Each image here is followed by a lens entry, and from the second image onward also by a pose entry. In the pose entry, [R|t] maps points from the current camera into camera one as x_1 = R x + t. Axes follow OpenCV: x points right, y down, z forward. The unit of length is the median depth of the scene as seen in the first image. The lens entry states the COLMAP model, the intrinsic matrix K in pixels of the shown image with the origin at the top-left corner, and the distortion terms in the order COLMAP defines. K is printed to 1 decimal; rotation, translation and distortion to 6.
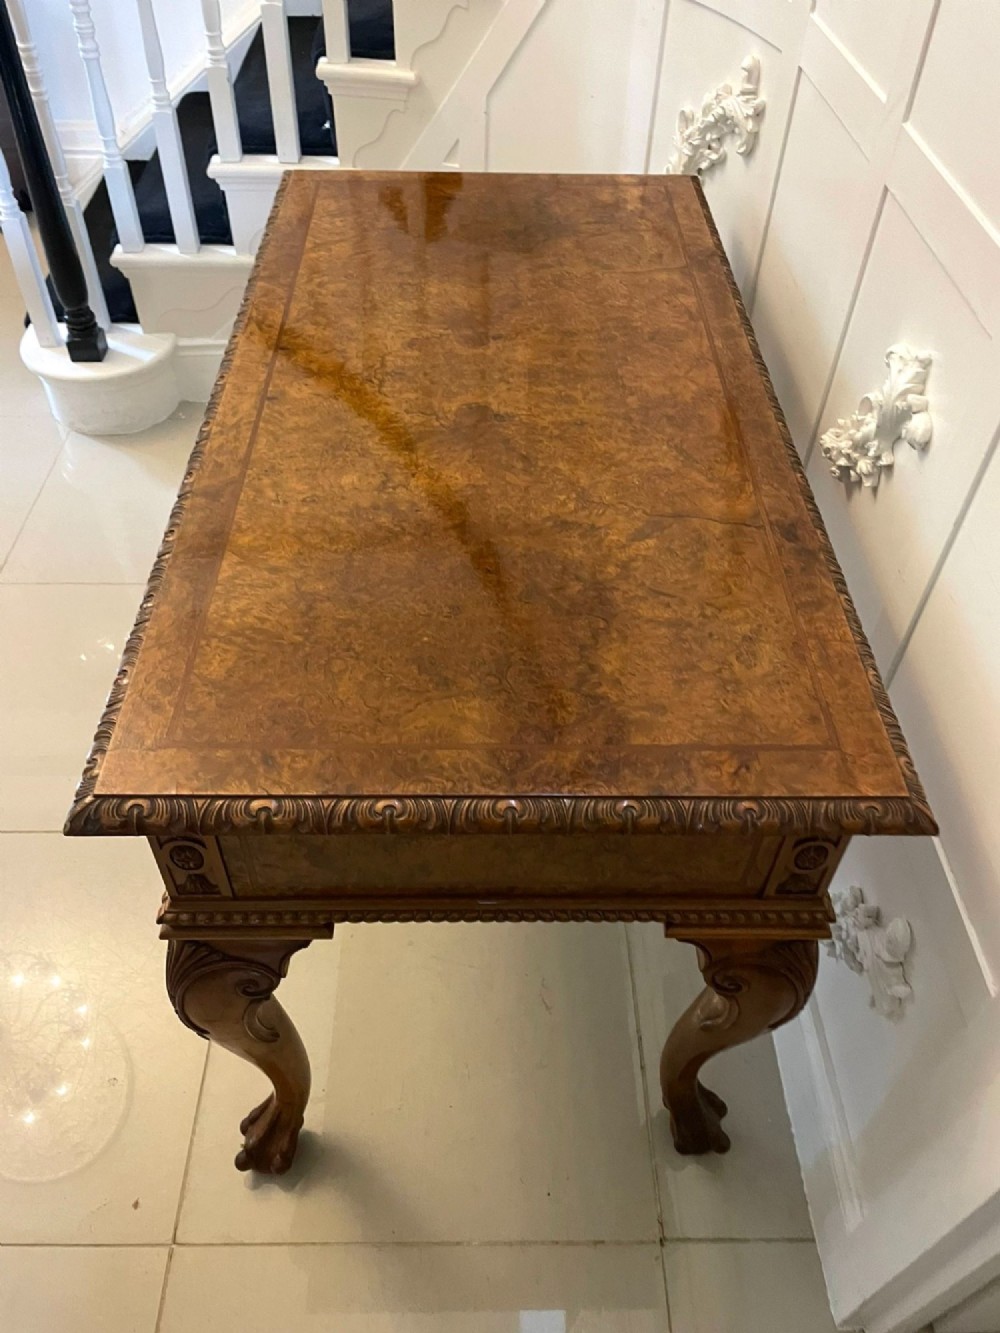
lens RADIAL K [[1012.5, 0, 507.6], [0, 1012.5, 674.7], [0, 0, 1]] dist [0.090271, -0.129467]
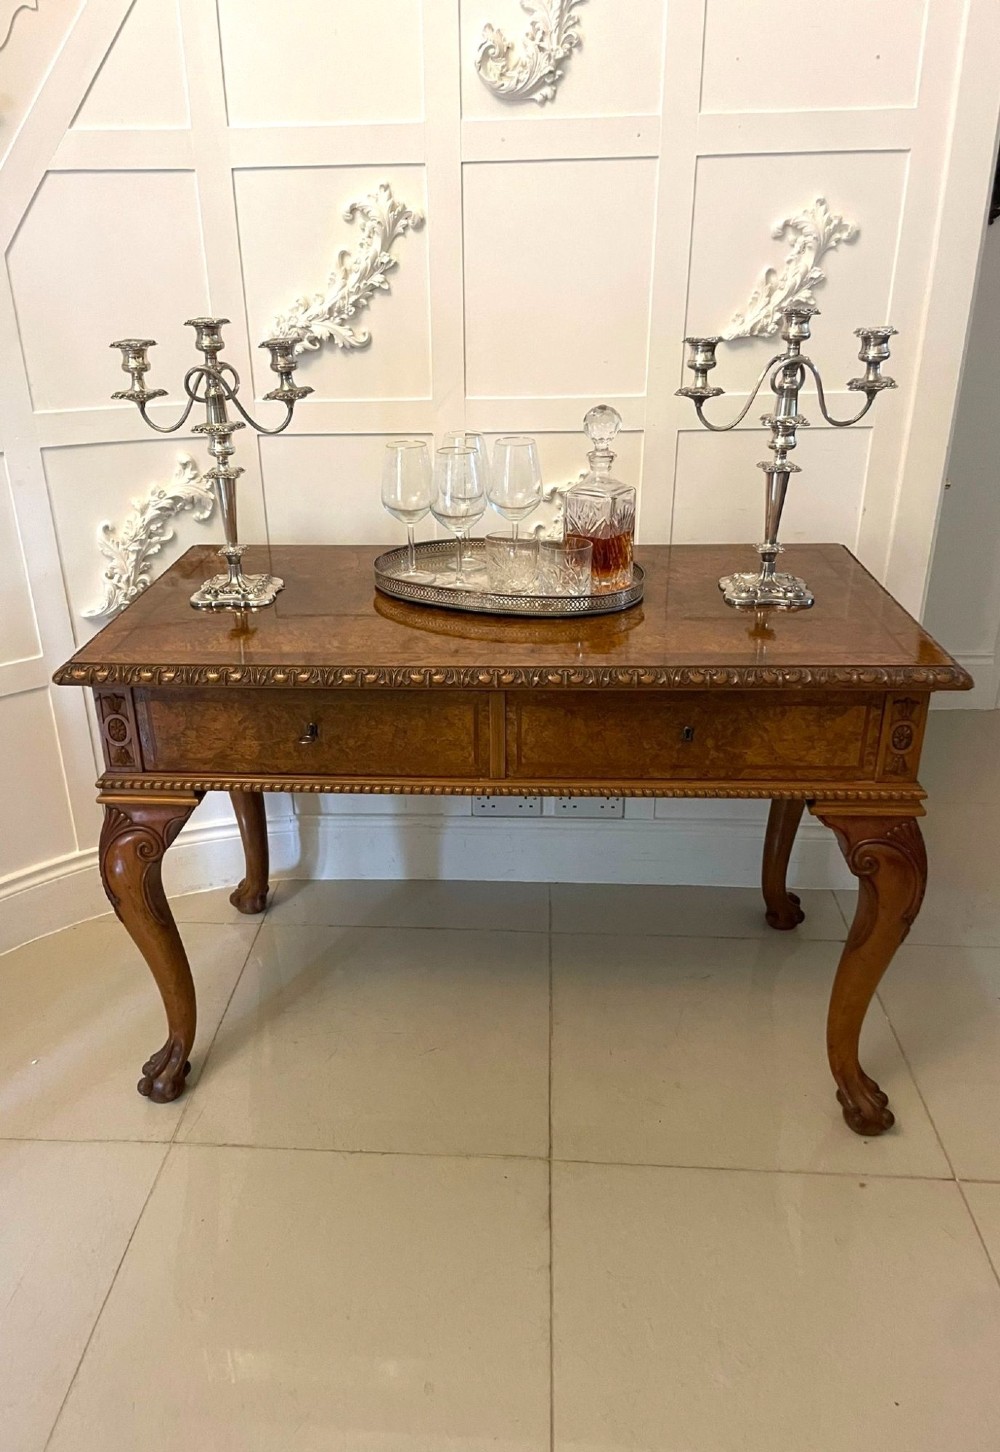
lens RADIAL K [[1116.0, 0, 445.0], [0, 1116.0, 724.6], [0, 0, 1]] dist [0.074981, -0.109548]
pose [[0.095821, -0.433161, 0.896209, -1.785358], [0.743498, 0.629787, 0.224898, -0.710785], [-0.661837, 0.644779, 0.382401, 0.708431]]
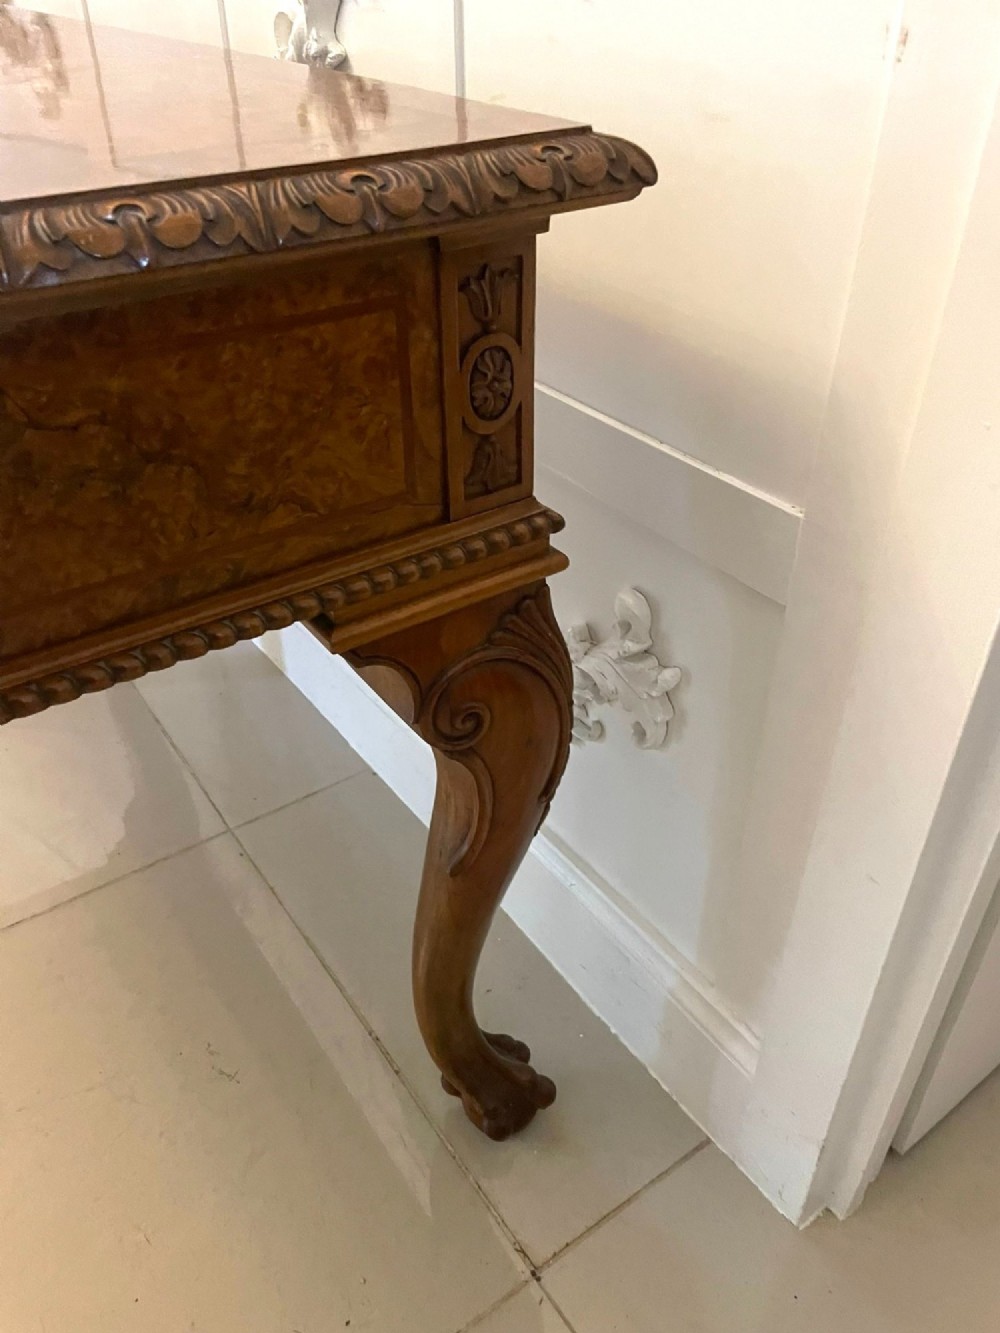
lens RADIAL K [[1012.5, 0, 507.6], [0, 1012.5, 674.7], [0, 0, 1]] dist [0.090271, -0.129467]
pose [[0.824533, -0.358001, 0.438157, -0.012807], [0.428125, 0.901047, -0.069444, 0.338526], [-0.369939, 0.244845, 0.896212, 0.460742]]
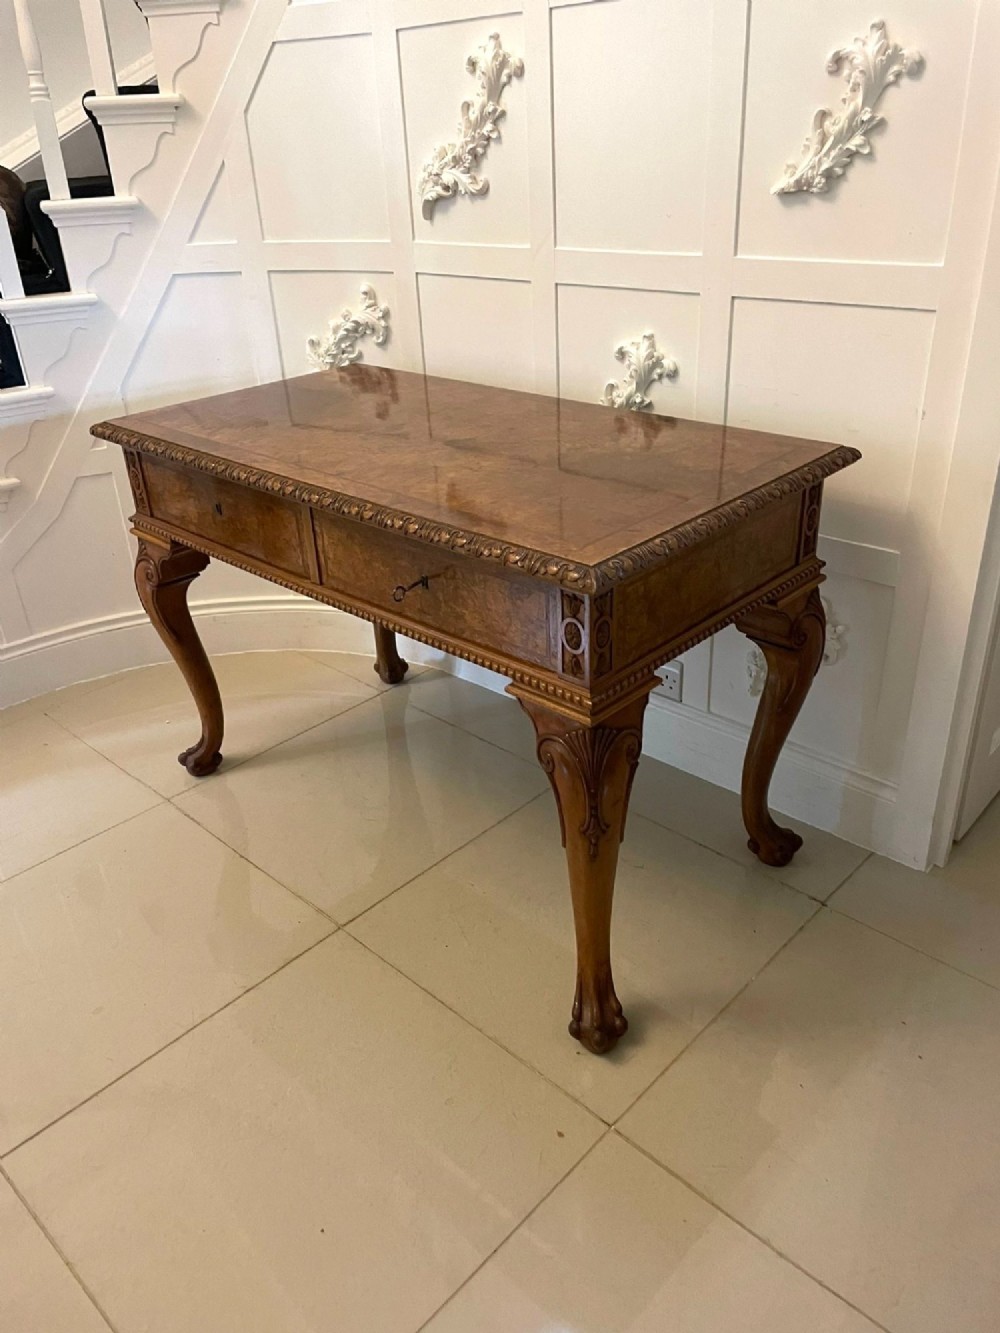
lens RADIAL K [[1008.4, 0, 502.2], [0, 1008.4, 656.8], [0, 0, 1]] dist [0.085415, -0.124660]
pose [[0.699760, -0.379183, 0.605439, -1.179667], [0.562673, 0.814726, -0.140072, 0.292426], [-0.440154, 0.438681, 0.783469, -0.078847]]
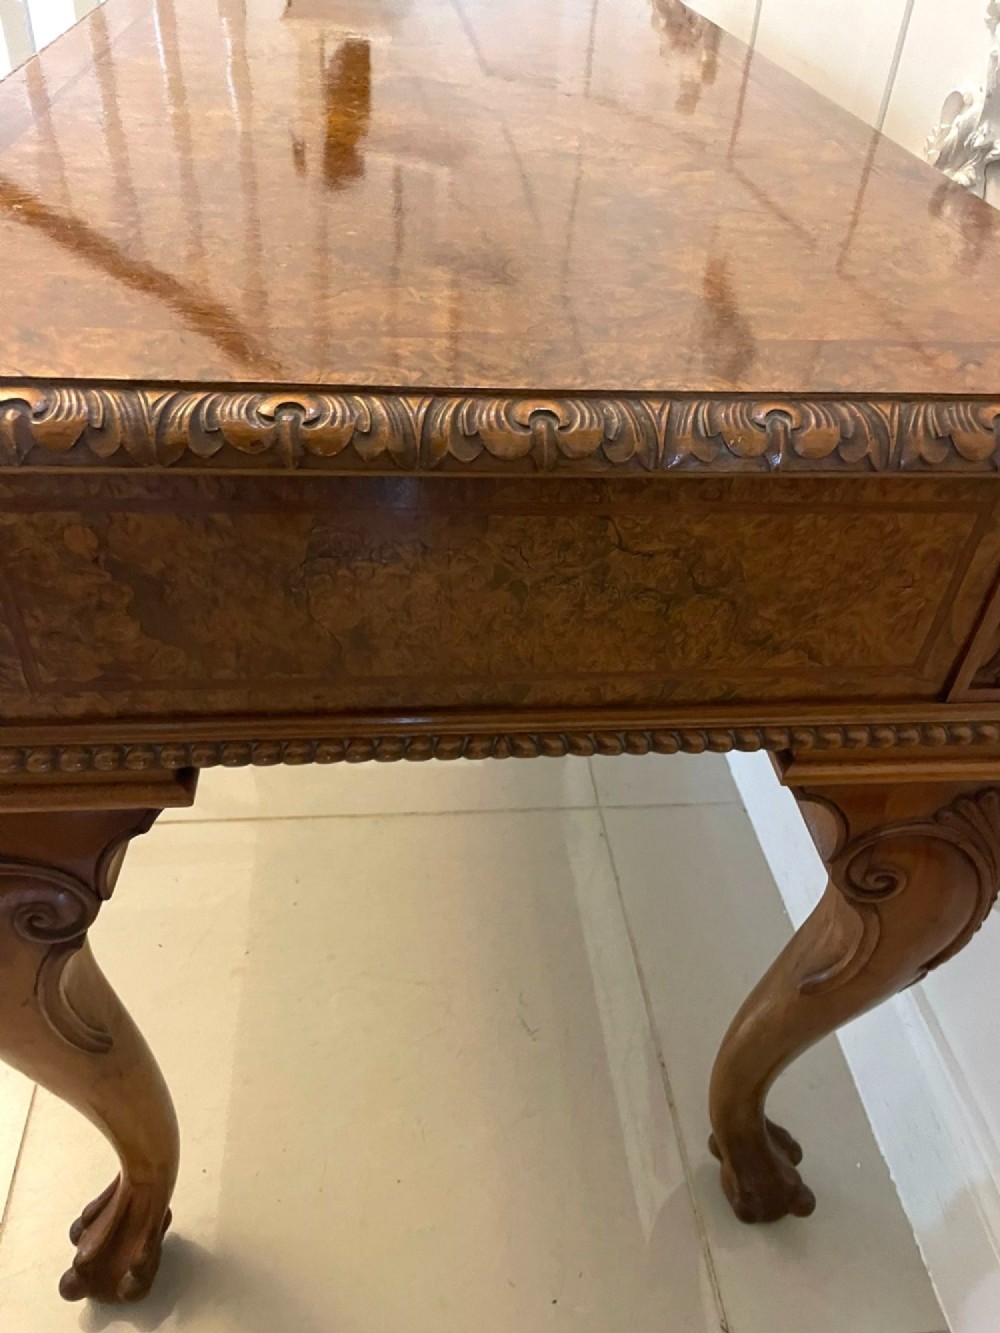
lens RADIAL K [[1019.1, 0, 510.5], [0, 1019.1, 685.6], [0, 0, 1]] dist [0.073255, -0.107104]
pose [[0.995187, -0.031884, 0.092661, -0.049757], [0.041573, 0.993646, -0.104595, 0.249577], [-0.088737, 0.107943, 0.990189, 0.420312]]
